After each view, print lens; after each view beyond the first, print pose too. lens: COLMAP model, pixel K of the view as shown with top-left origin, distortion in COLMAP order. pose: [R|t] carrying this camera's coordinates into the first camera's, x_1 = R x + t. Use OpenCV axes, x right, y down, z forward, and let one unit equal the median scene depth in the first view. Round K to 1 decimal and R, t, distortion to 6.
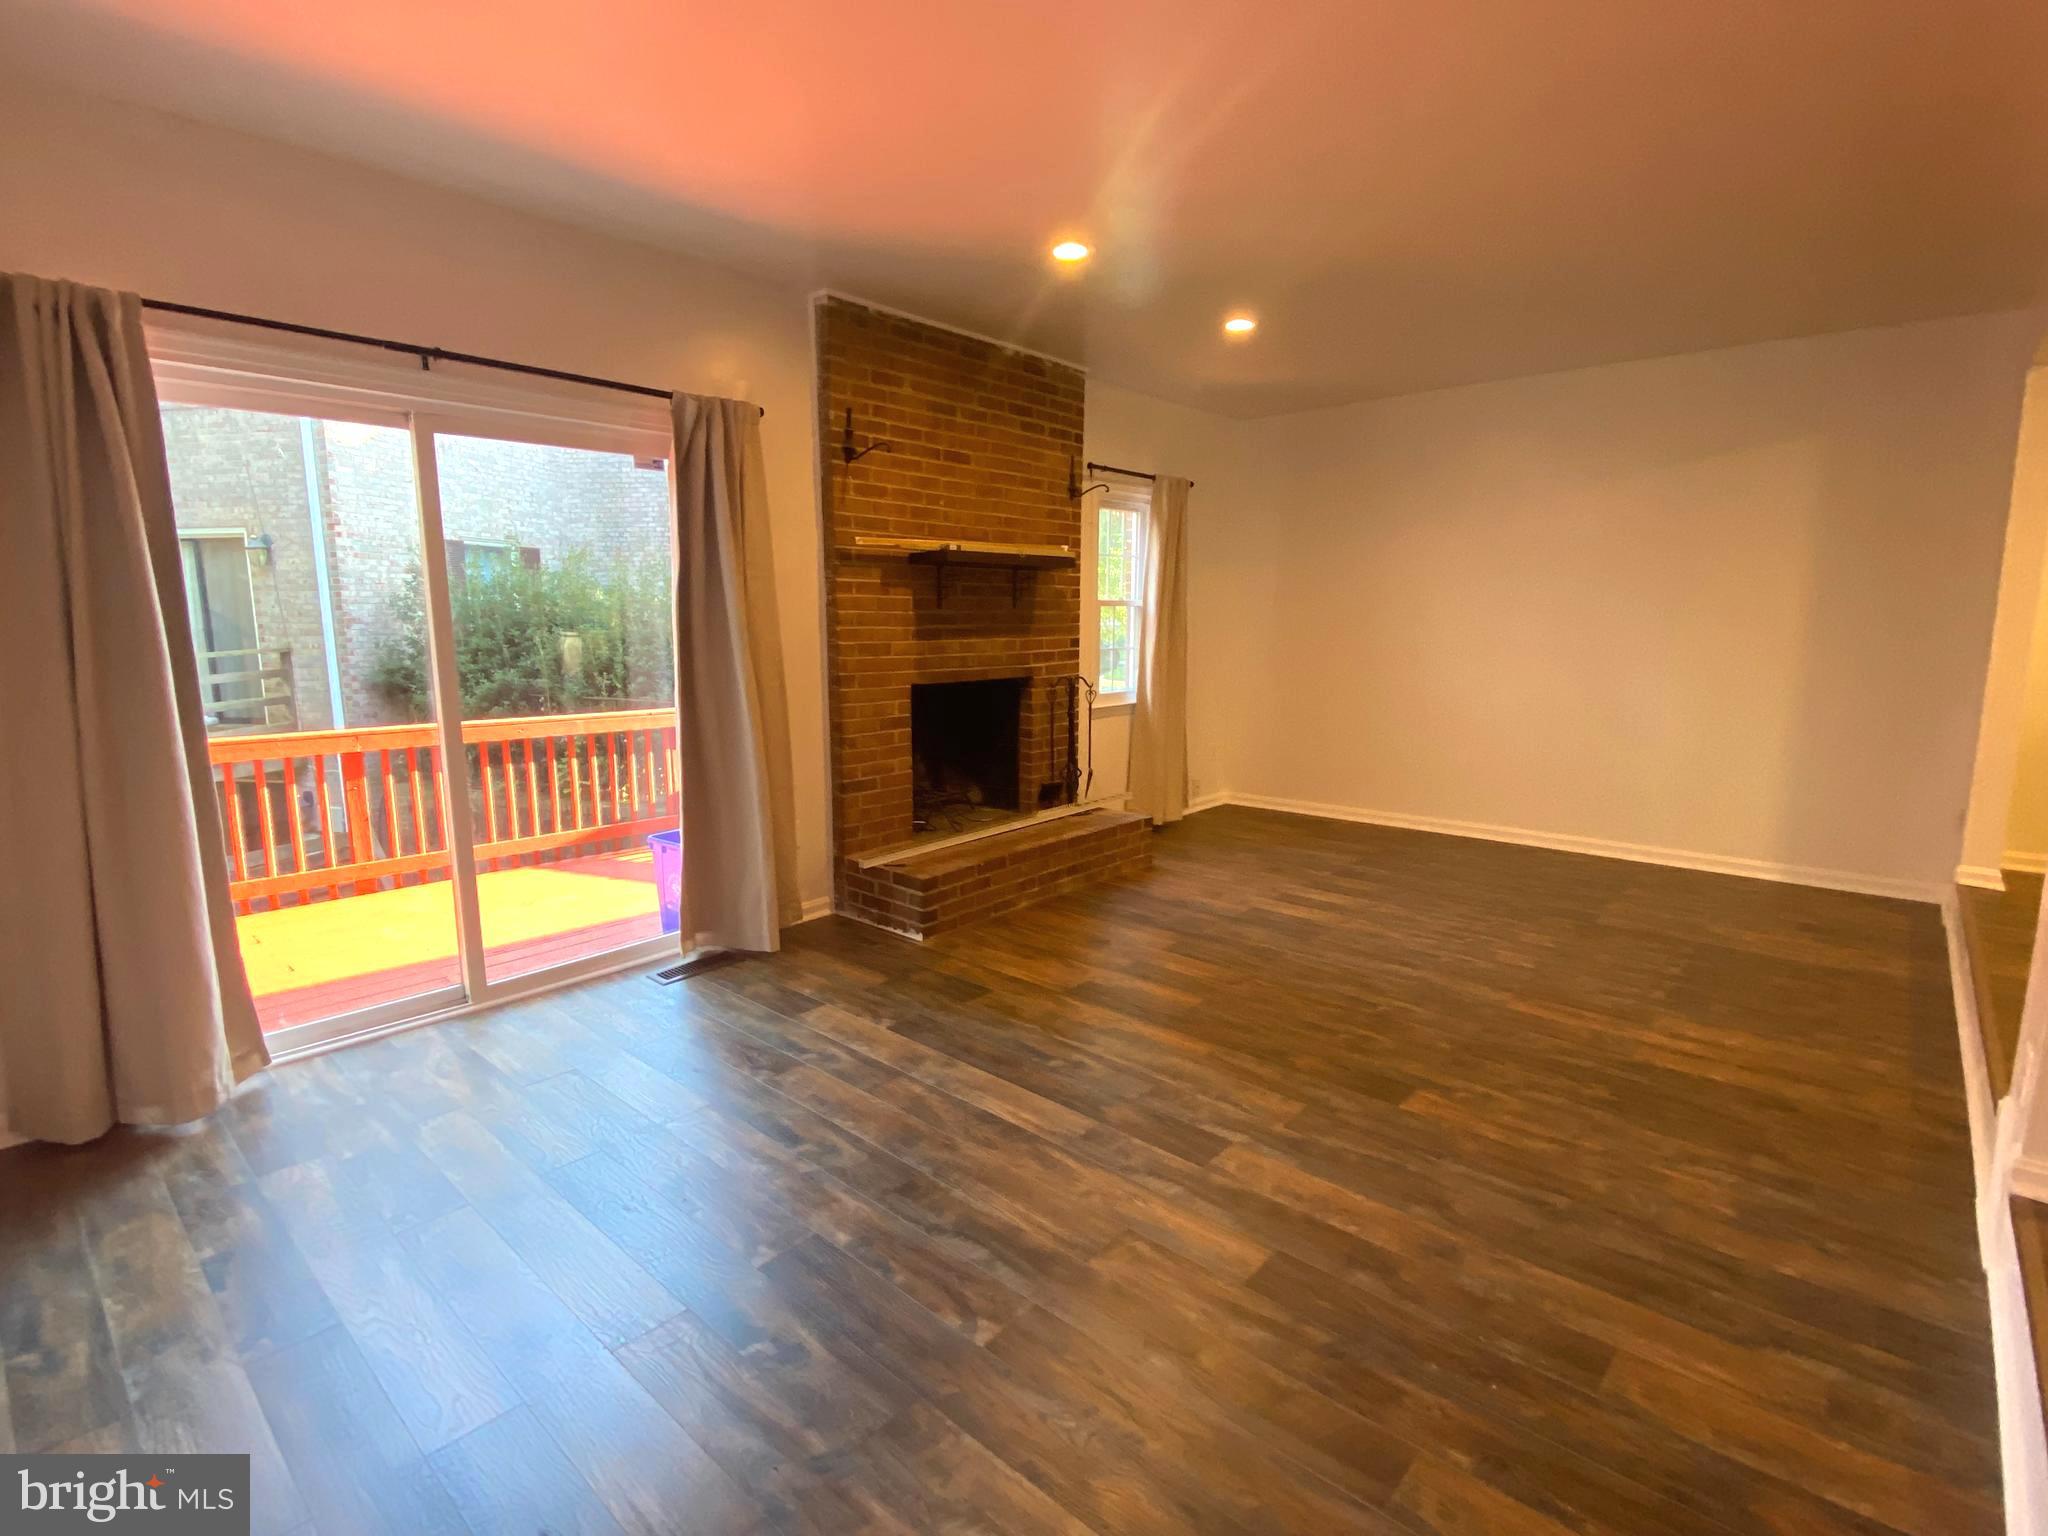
lens RADIAL K [[960.6, 0, 1026.0], [0, 960.6, 773.9], [0, 0, 1]] dist [0.047105, -0.041813]
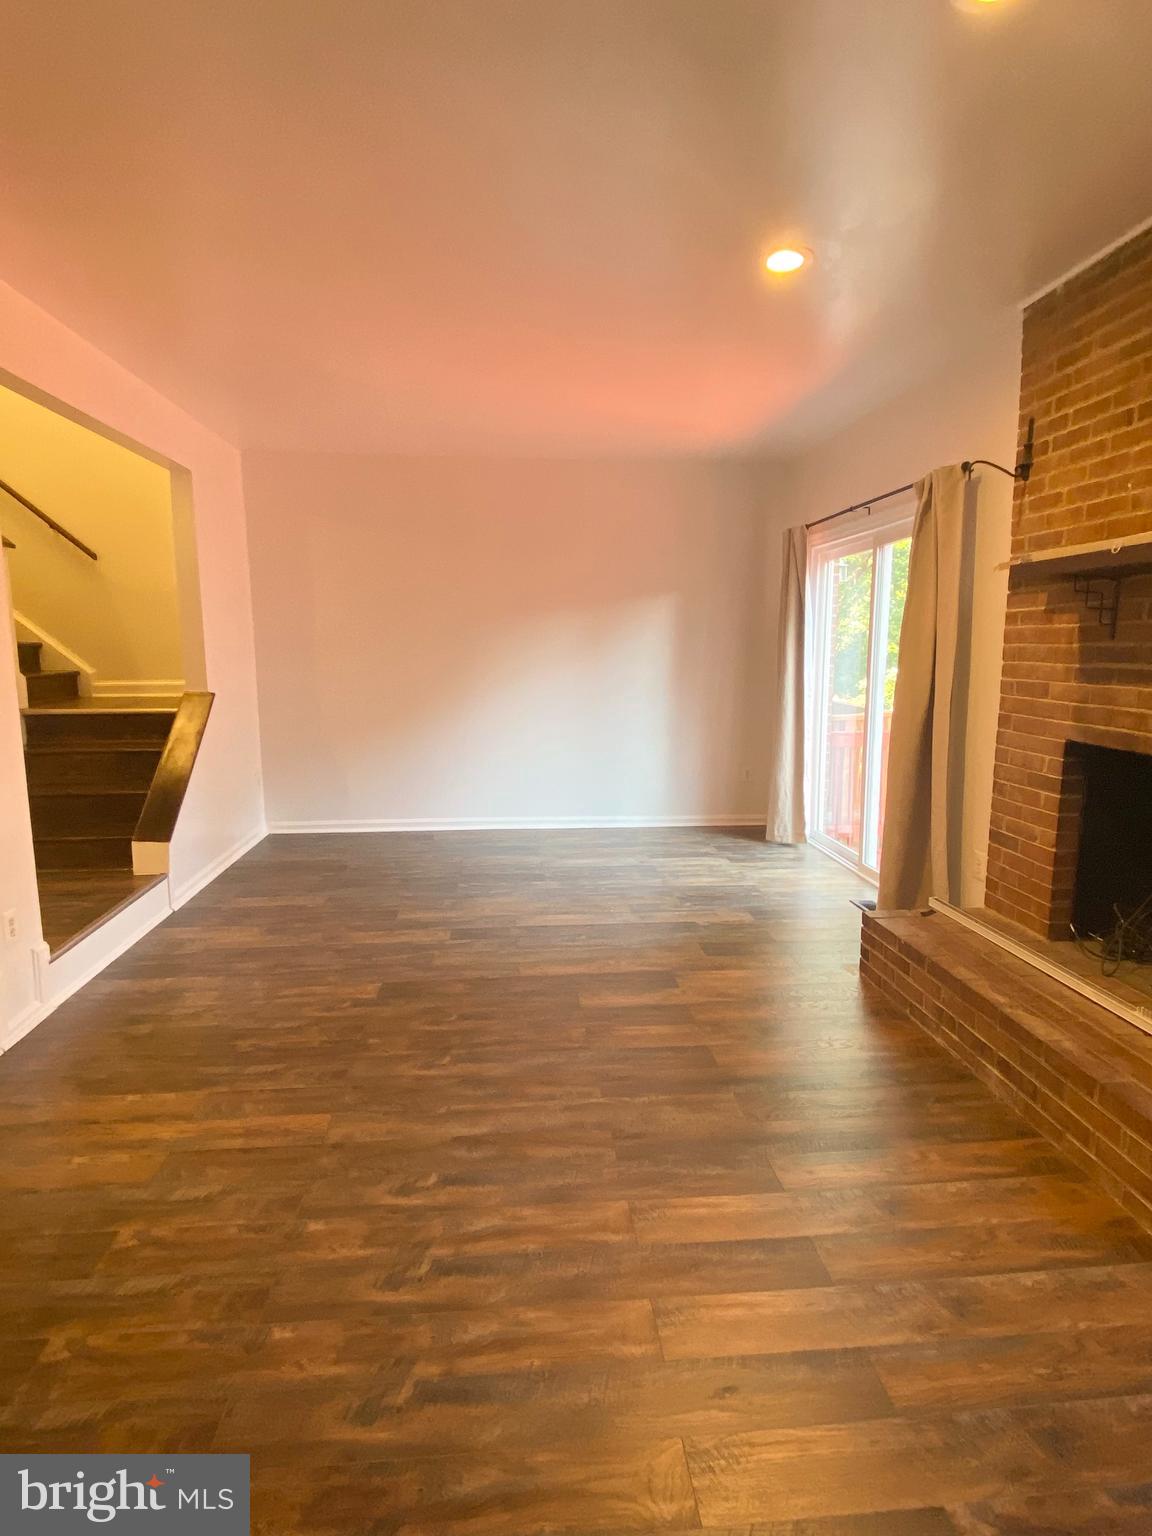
lens RADIAL K [[838.1, 0, 576.0], [0, 838.1, 768.0], [0, 0, 1]] dist [0.057745, -0.061450]
pose [[-0.688279, 0.102350, -0.718190, 0.659607], [-0.120353, 0.960168, 0.252175, -0.201896], [0.715393, 0.260003, -0.648545, 1.211021]]
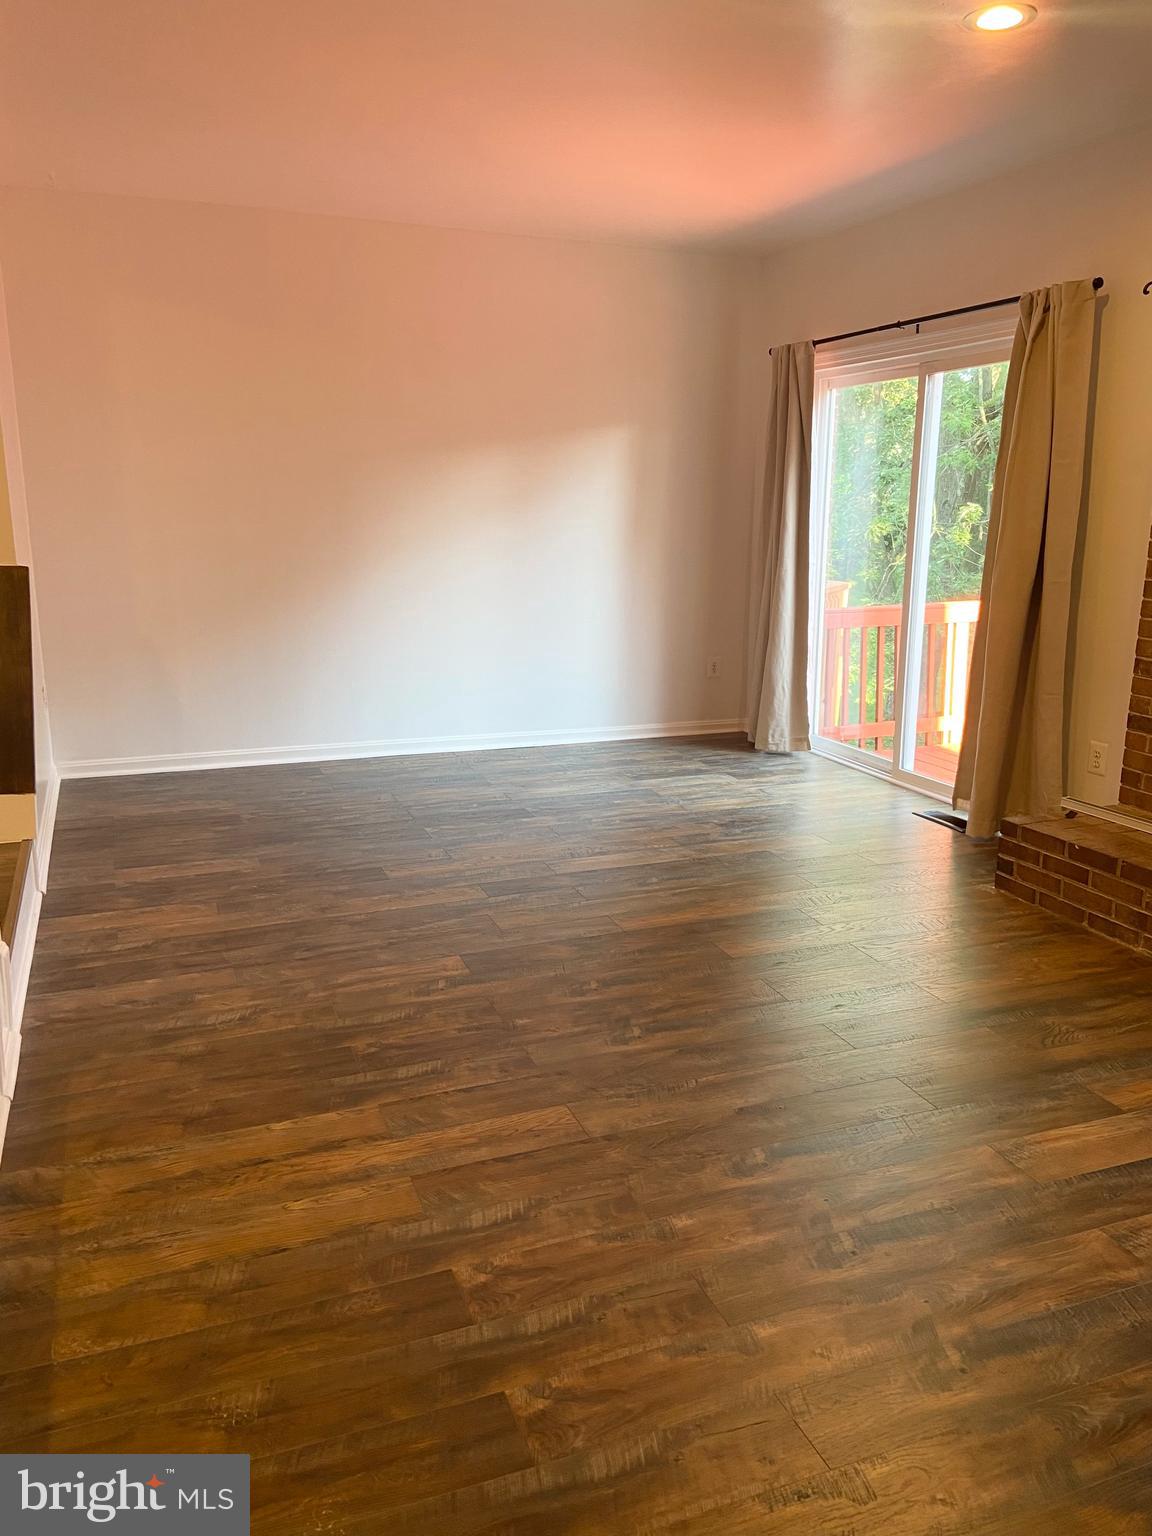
lens RADIAL K [[1172.9, 0, 579.1], [0, 1172.9, 758.2], [0, 0, 1]] dist [0.148885, -0.185110]
pose [[-0.454904, 0.188116, -0.870445, 0.898285], [-0.154168, 0.946041, 0.285023, -0.169627], [0.877095, 0.263853, -0.401356, 0.993515]]
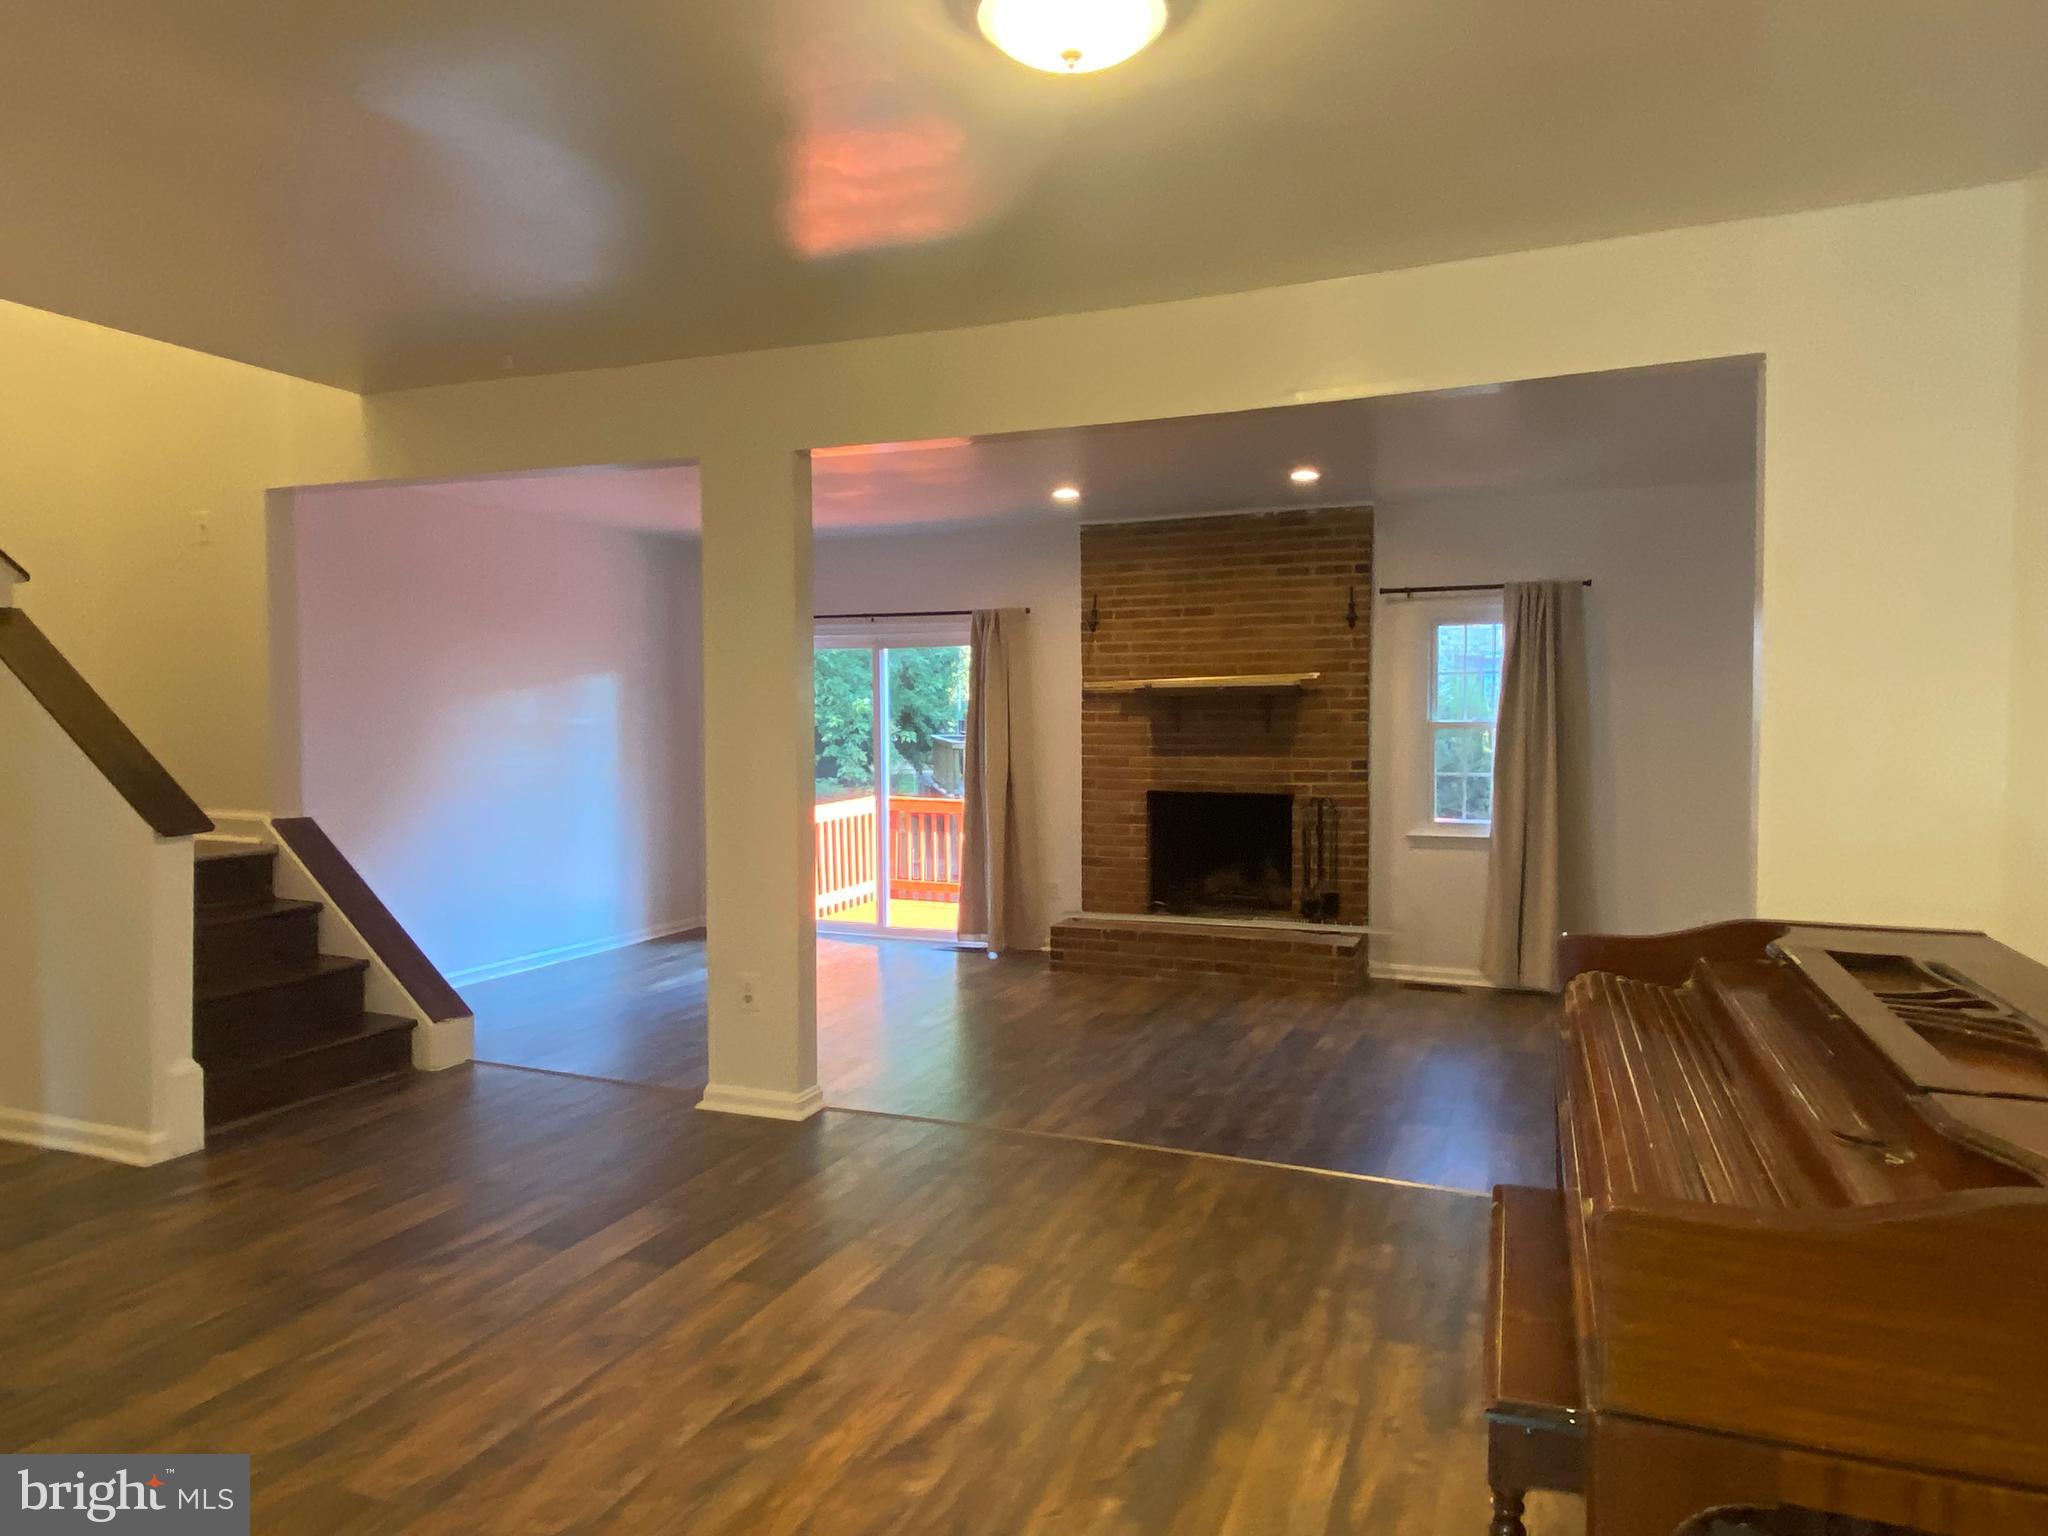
lens RADIAL K [[1282.1, 0, 1035.7], [0, 1282.1, 763.6], [0, 0, 1]] dist [0.065369, -0.075647]
pose [[0.334009, 0.034760, -0.941929, 1.488423], [-0.152026, 0.988223, -0.017441, -0.078991], [0.930229, 0.149023, 0.335360, 0.298127]]
